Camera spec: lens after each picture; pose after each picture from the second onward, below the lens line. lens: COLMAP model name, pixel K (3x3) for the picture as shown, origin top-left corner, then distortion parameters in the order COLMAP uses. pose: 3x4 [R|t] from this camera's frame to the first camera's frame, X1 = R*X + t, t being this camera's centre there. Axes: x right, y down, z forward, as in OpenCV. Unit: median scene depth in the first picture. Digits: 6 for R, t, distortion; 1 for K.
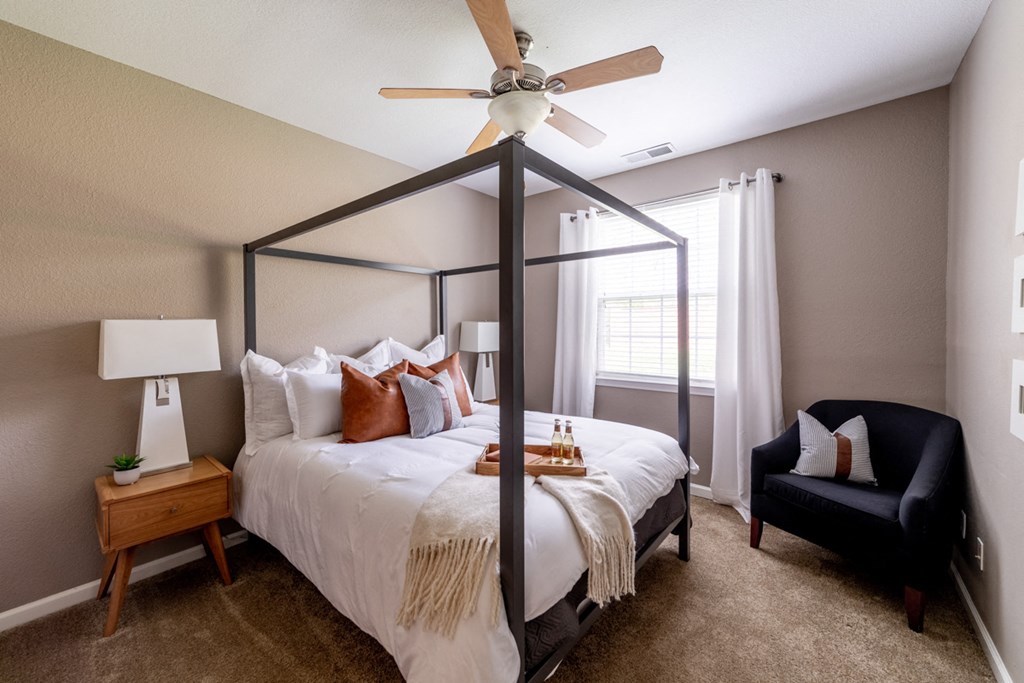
lens RADIAL K [[398.0, 0, 511.9], [0, 398.0, 330.2], [0, 0, 1]] dist [-0.000741, -0.000008]
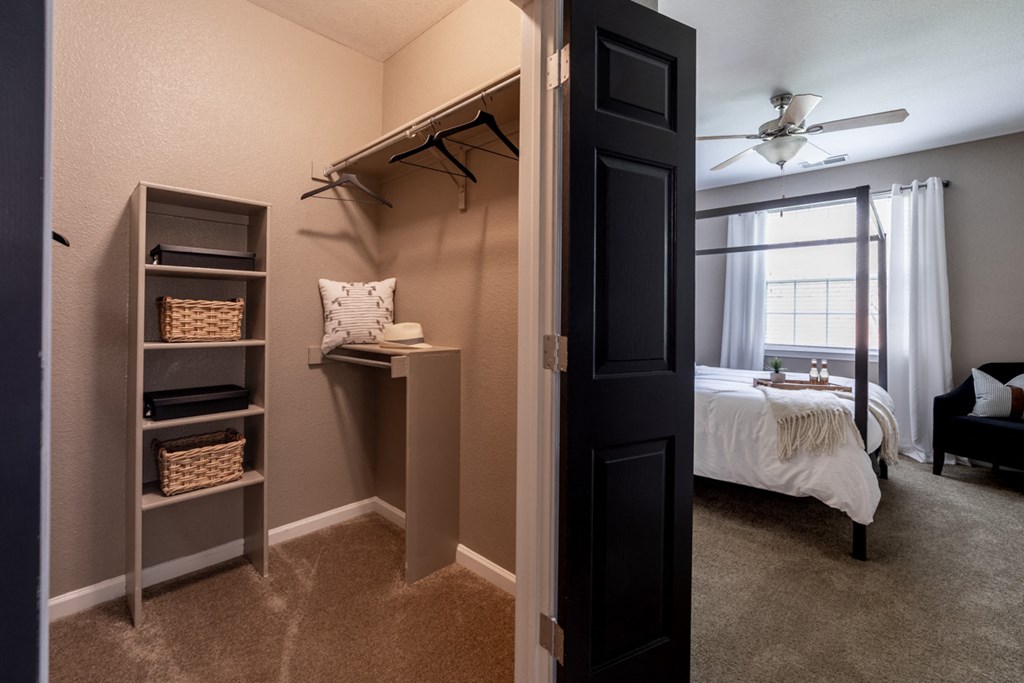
lens RADIAL K [[429.9, 0, 509.8], [0, 429.9, 323.5], [0, 0, 1]] dist [0.001141, 0.000053]
pose [[0.997607, 0.008931, -0.068560, -0.595920], [-0.009955, 0.999844, -0.014614, 0.085507], [0.068419, 0.015261, 0.997540, -0.426417]]
